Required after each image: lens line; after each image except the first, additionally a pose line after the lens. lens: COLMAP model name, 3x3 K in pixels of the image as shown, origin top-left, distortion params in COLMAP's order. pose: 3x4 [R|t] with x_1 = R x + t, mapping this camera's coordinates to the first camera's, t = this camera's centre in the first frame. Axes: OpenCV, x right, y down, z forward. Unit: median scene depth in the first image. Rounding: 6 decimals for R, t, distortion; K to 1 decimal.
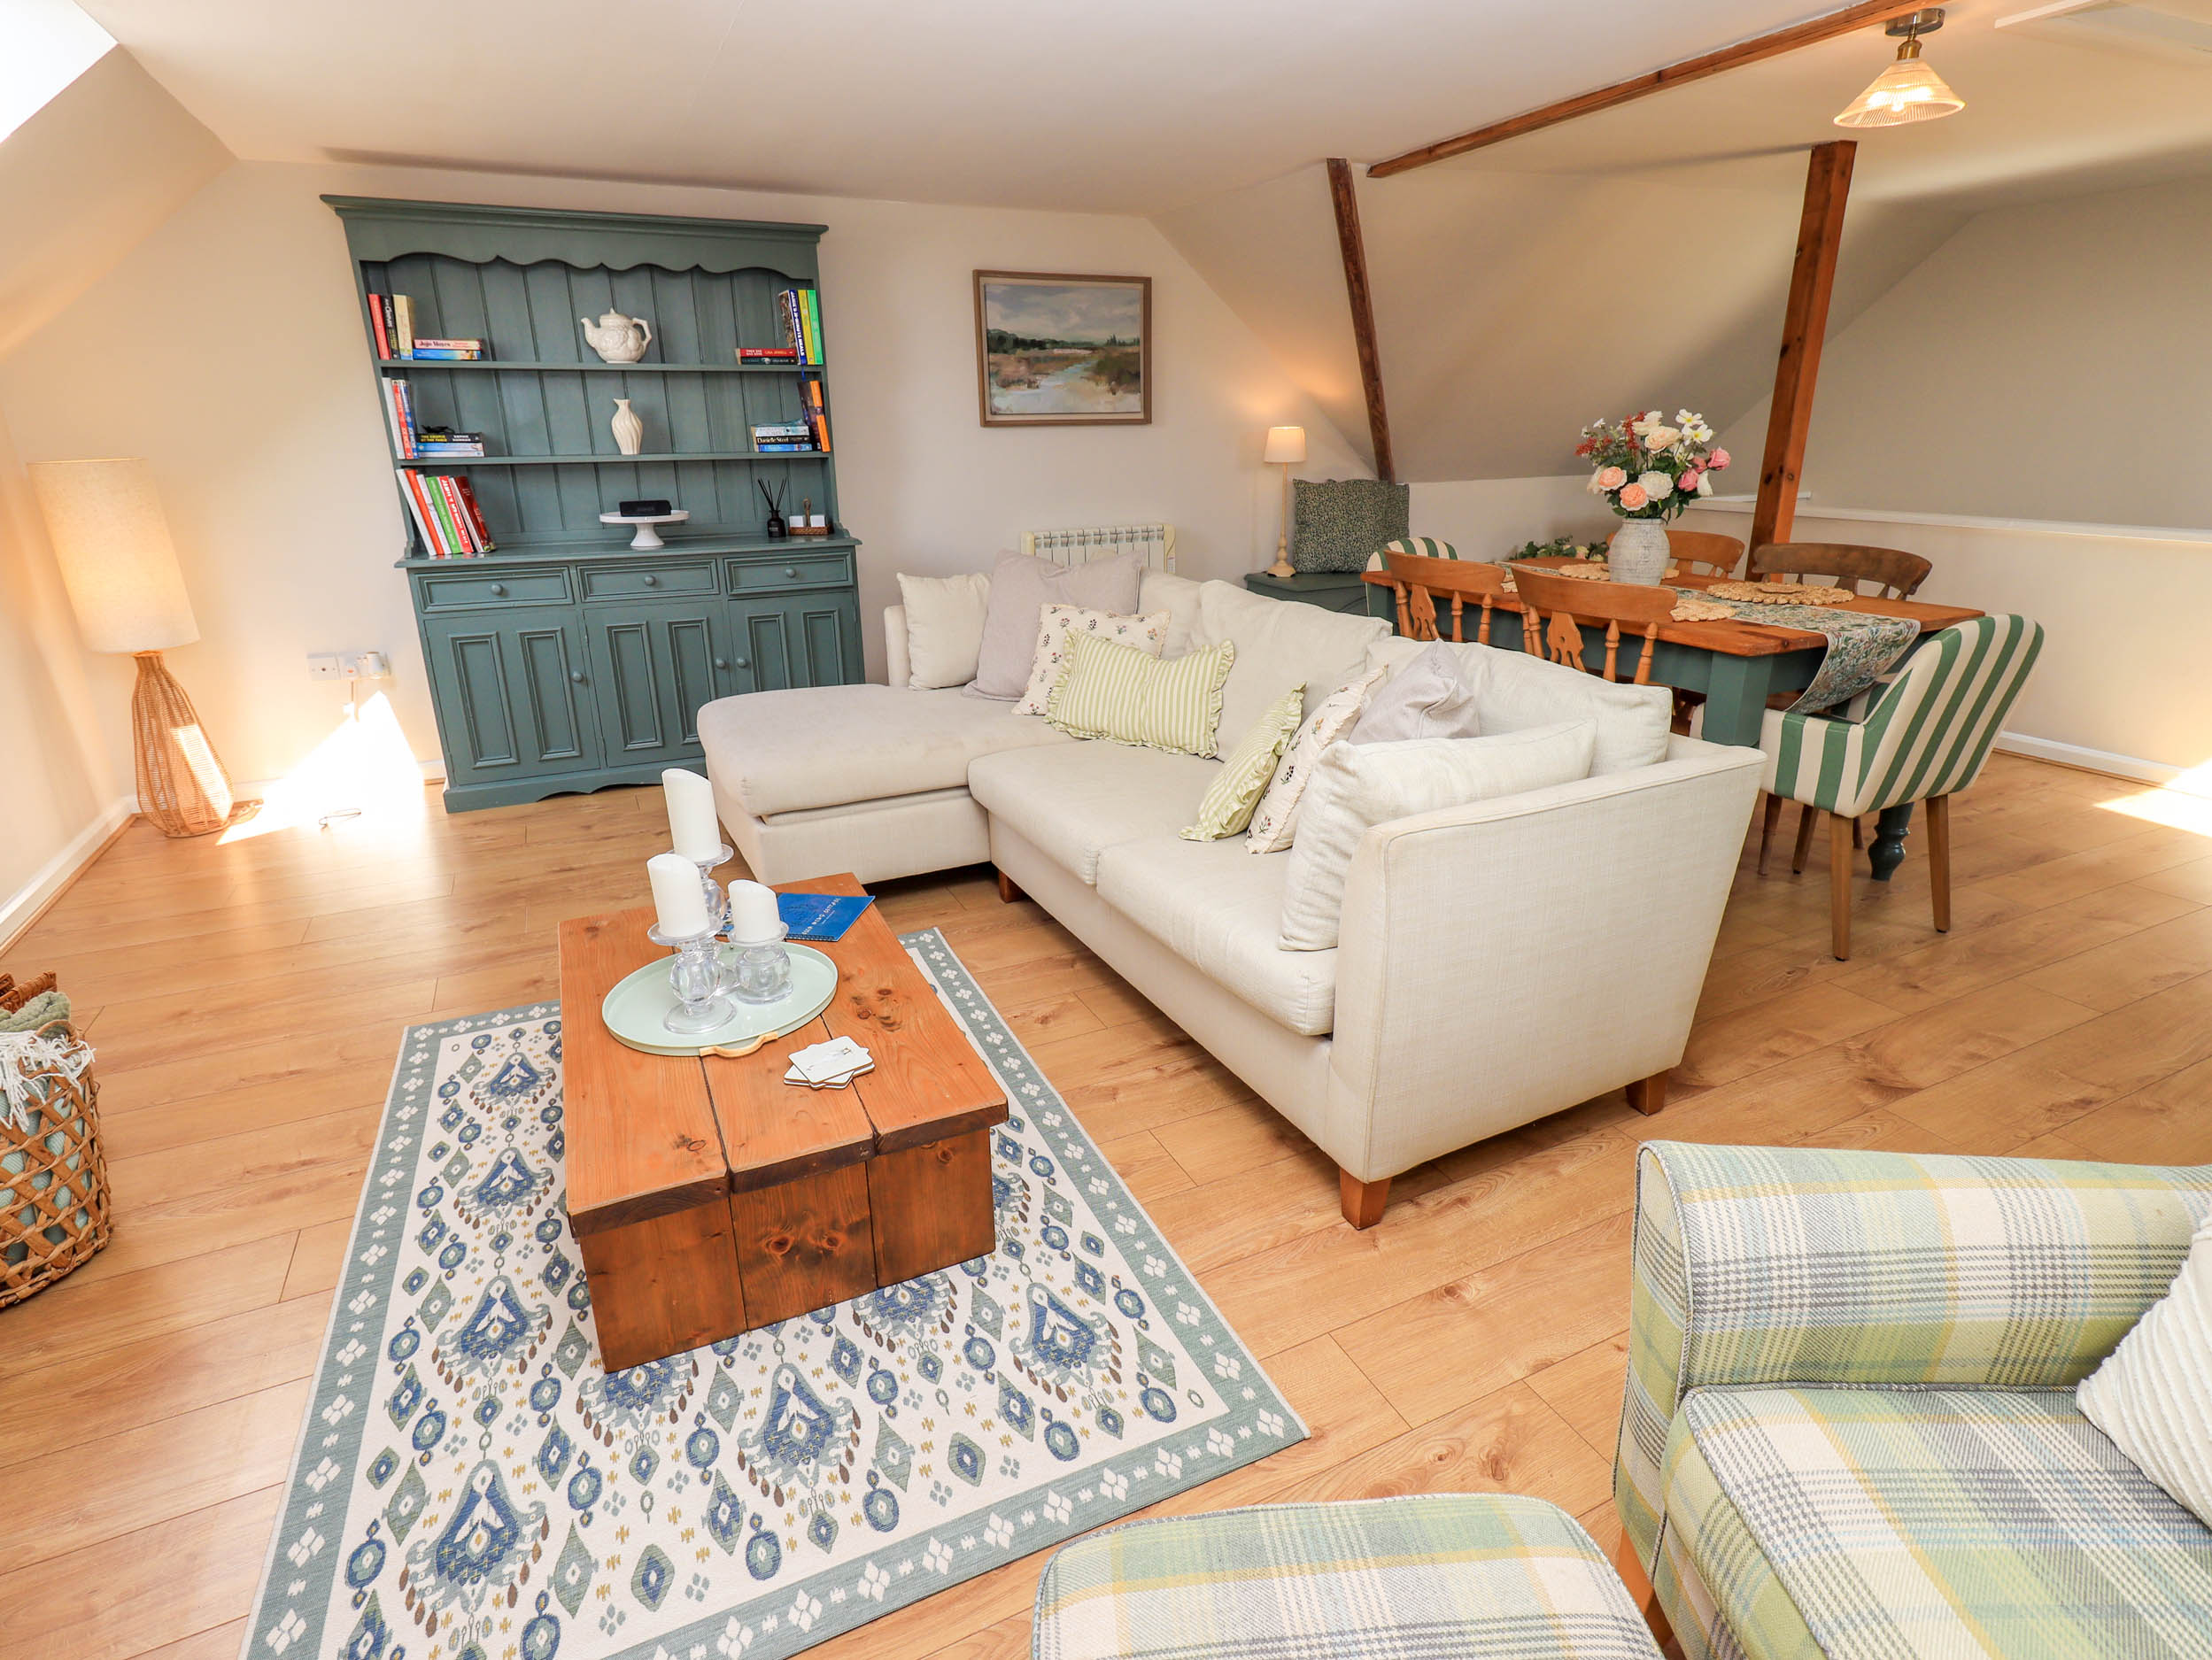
lens RADIAL K [[1151.0, 0, 1124.6], [0, 1151.0, 811.8], [0, 0, 1]] dist [0.005122, -0.001594]
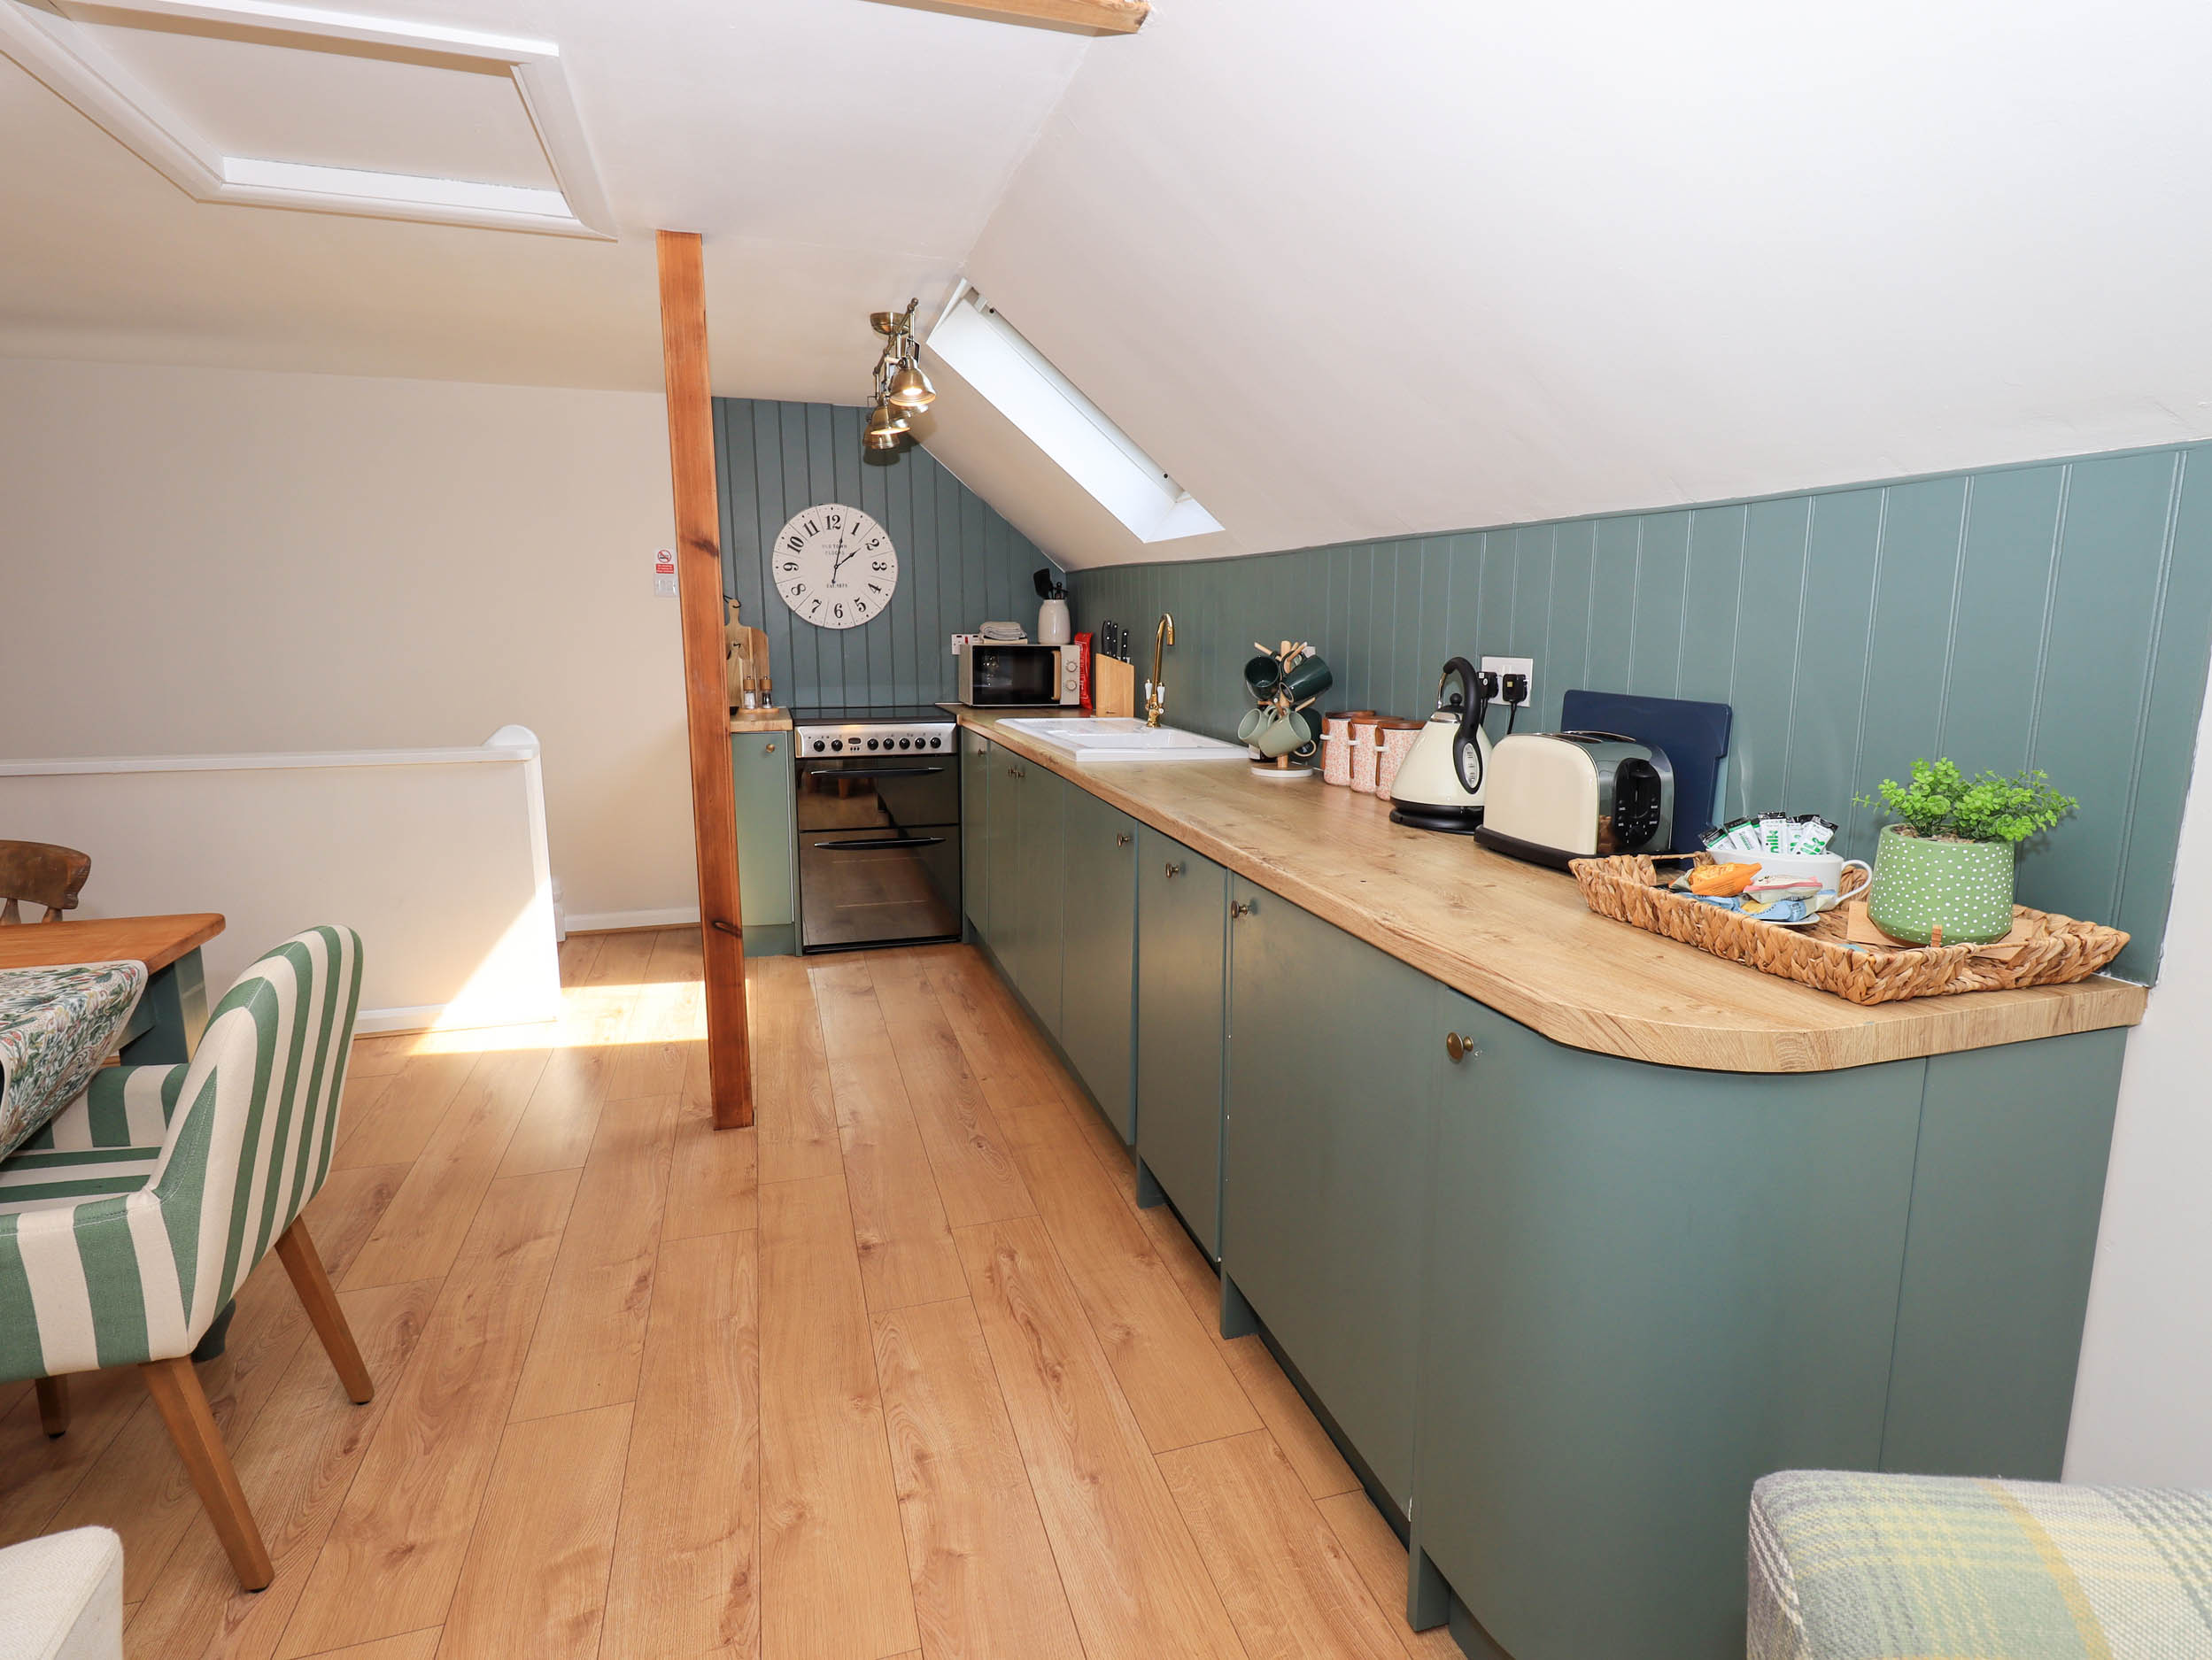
lens RADIAL K [[1151.0, 0, 1121.6], [0, 1151.0, 810.7], [0, 0, 1]] dist [0.005122, -0.001594]
pose [[0.144403, -0.149609, 0.978144, 0.176913], [0.315142, 0.943986, 0.097861, -0.123065], [-0.937994, 0.294123, 0.183462, 0.359381]]
